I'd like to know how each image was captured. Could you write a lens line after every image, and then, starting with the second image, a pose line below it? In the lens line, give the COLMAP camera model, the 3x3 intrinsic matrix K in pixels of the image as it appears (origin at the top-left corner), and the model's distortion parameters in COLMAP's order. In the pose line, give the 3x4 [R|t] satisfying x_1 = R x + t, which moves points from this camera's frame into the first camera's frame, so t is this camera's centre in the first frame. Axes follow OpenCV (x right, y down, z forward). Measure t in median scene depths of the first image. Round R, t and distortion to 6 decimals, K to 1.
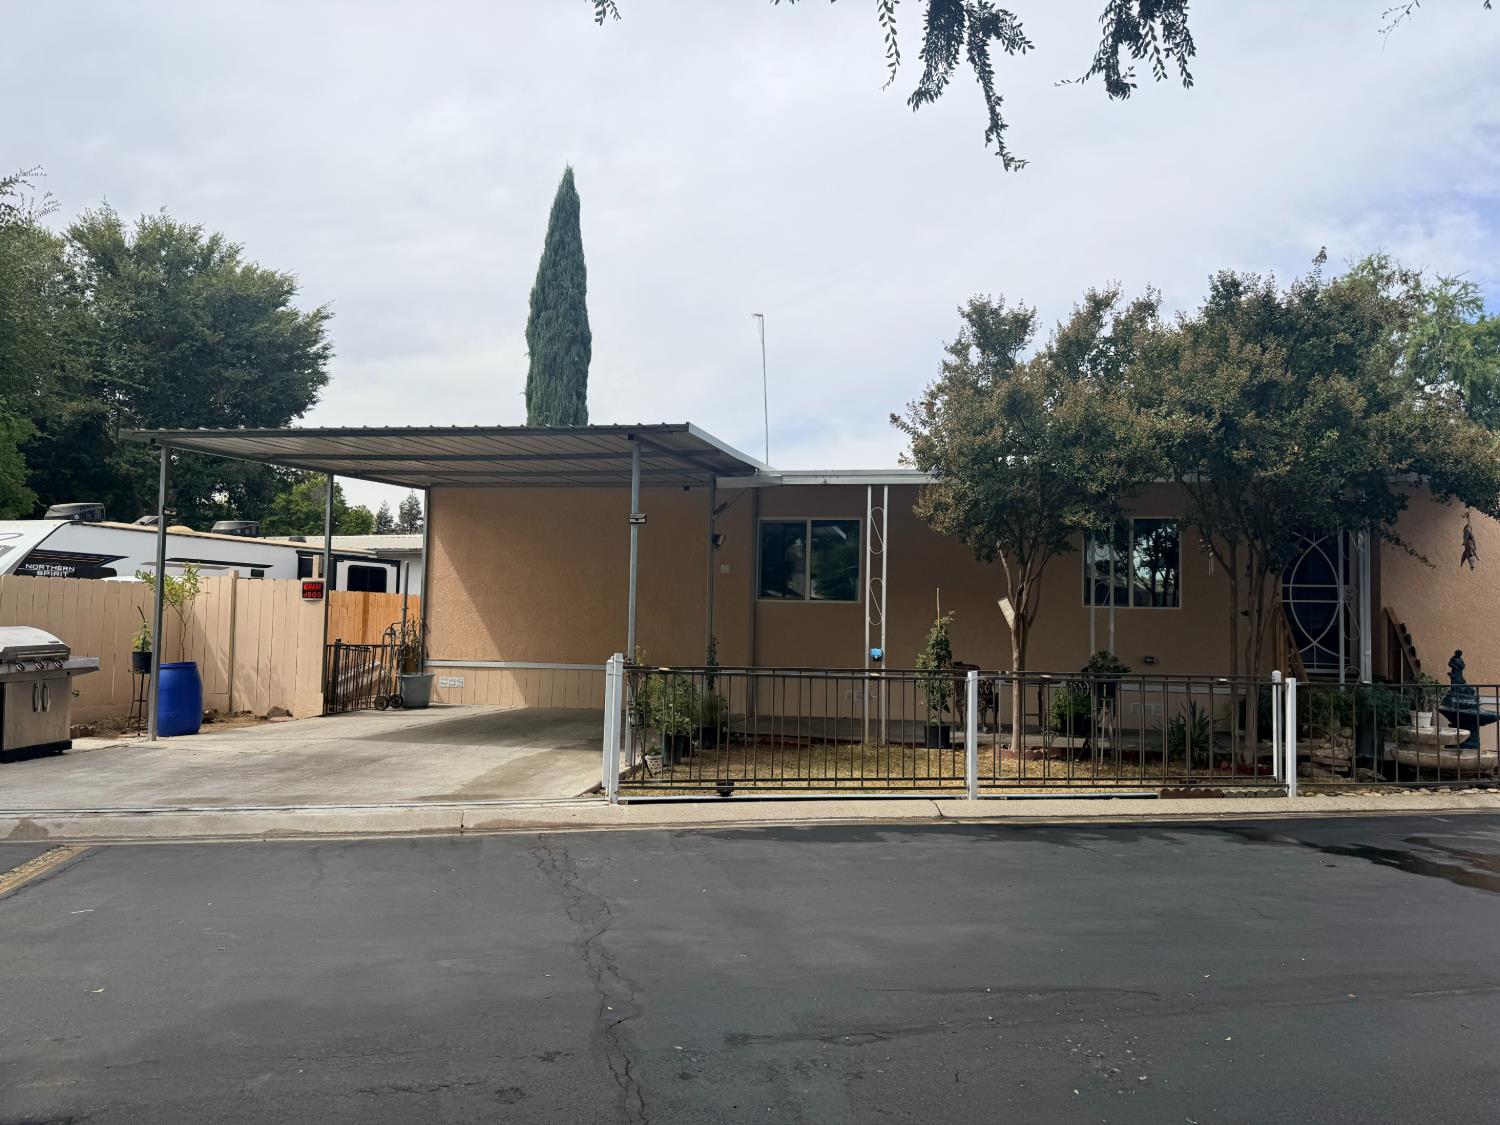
lens RADIAL K [[1050.7, 0, 740.2], [0, 1050.7, 571.8], [0, 0, 1]] dist [0.065264, -0.063210]
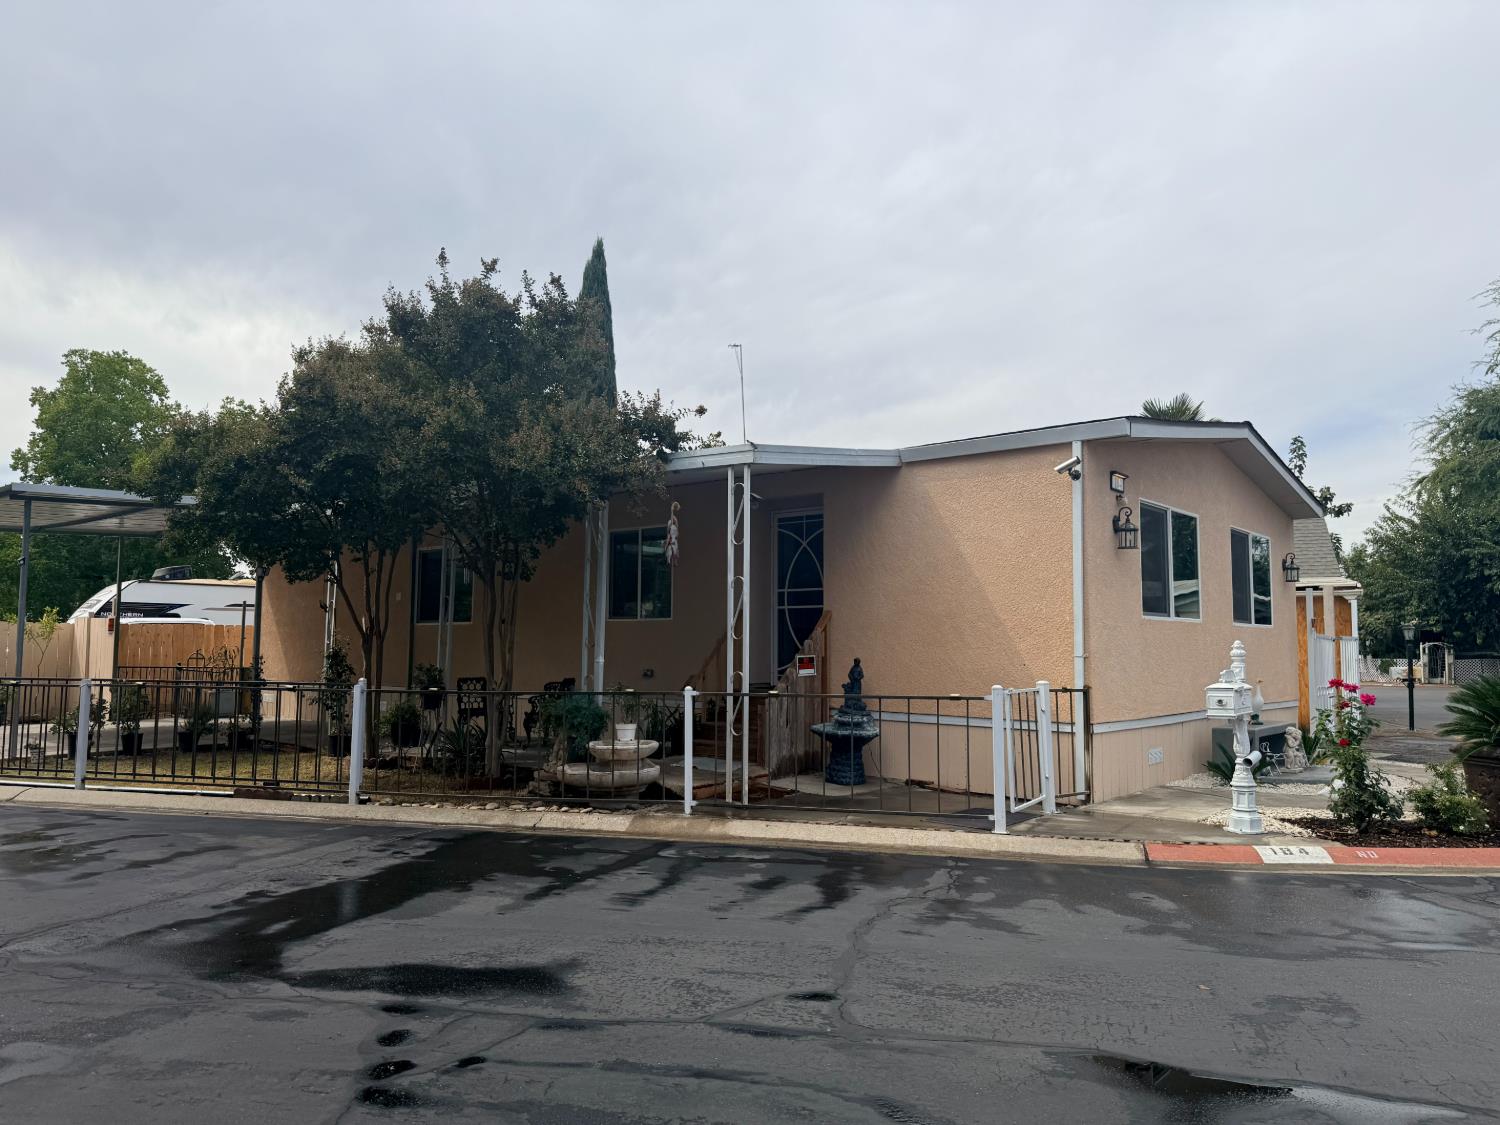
lens RADIAL K [[1050.7, 0, 738.5], [0, 1050.7, 576.6], [0, 0, 1]] dist [0.065264, -0.063210]
pose [[0.878416, -0.049413, -0.475336, 1.063474], [0.040125, 0.998754, -0.029674, 0.030524], [0.476210, 0.006994, 0.879304, 0.216656]]
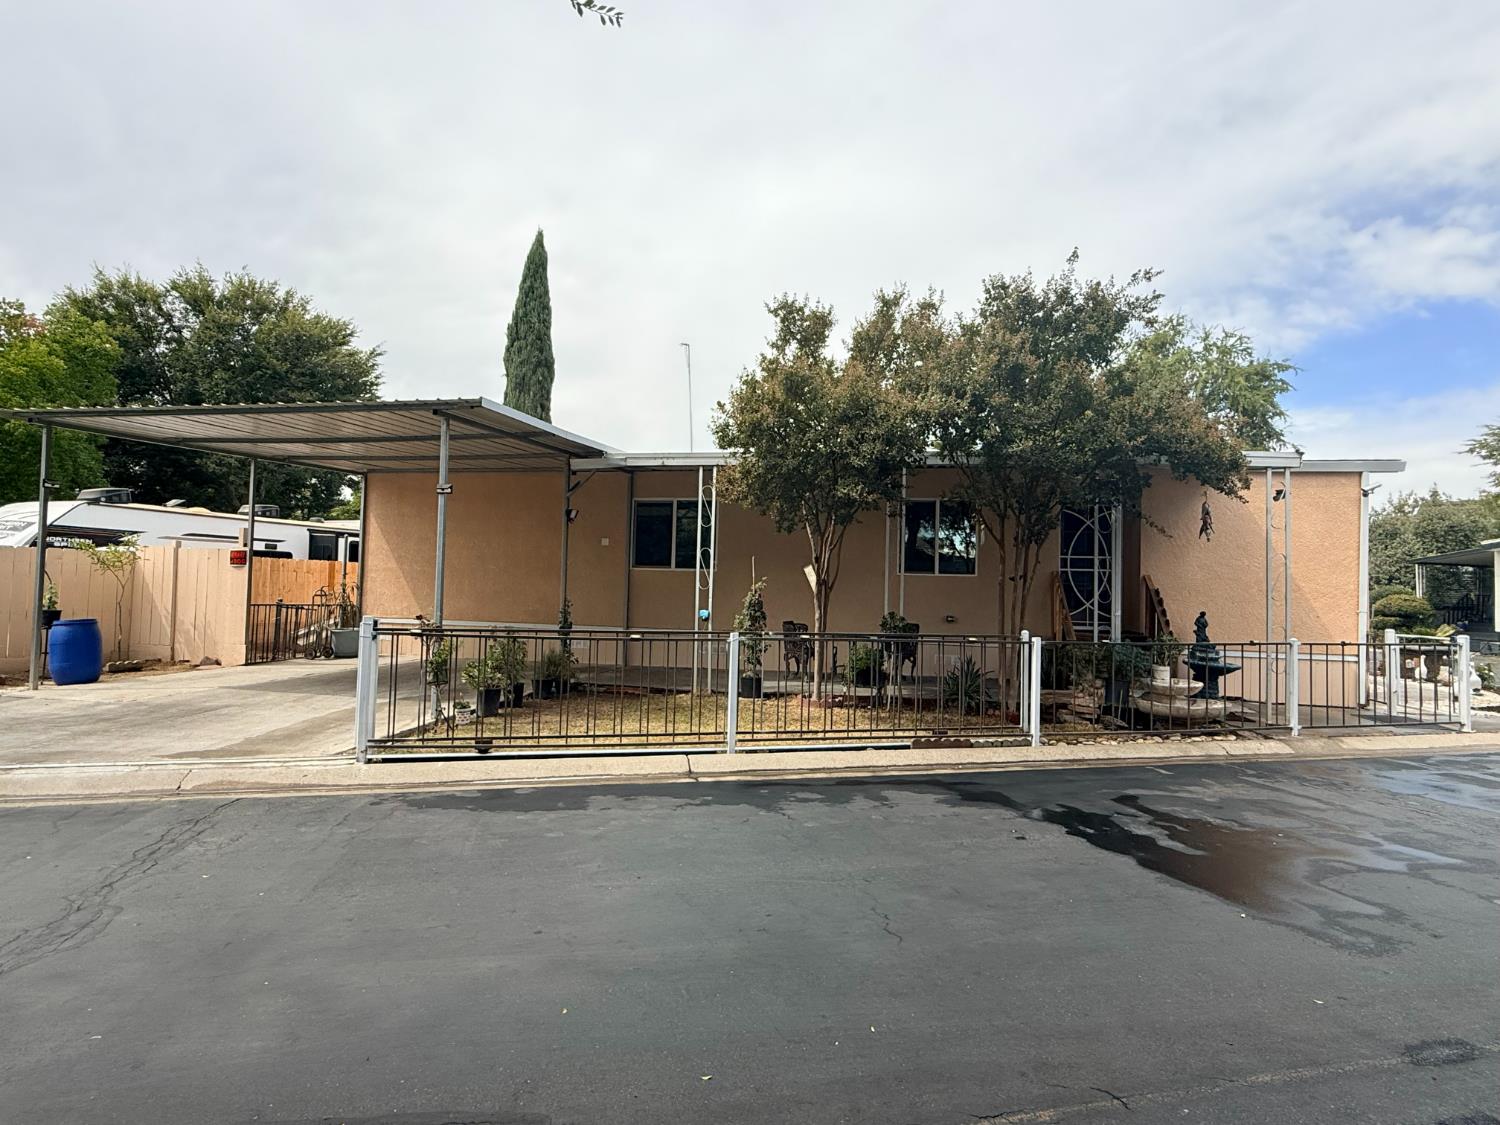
lens RADIAL K [[753.8, 0, 746.2], [0, 753.8, 566.5], [0, 0, 1]] dist [0.004206, -0.001355]
pose [[0.999931, 0.003661, 0.011128, 0.171836], [-0.003869, 0.999818, 0.018700, 0.010791], [-0.011057, -0.018742, 0.999763, 0.188227]]
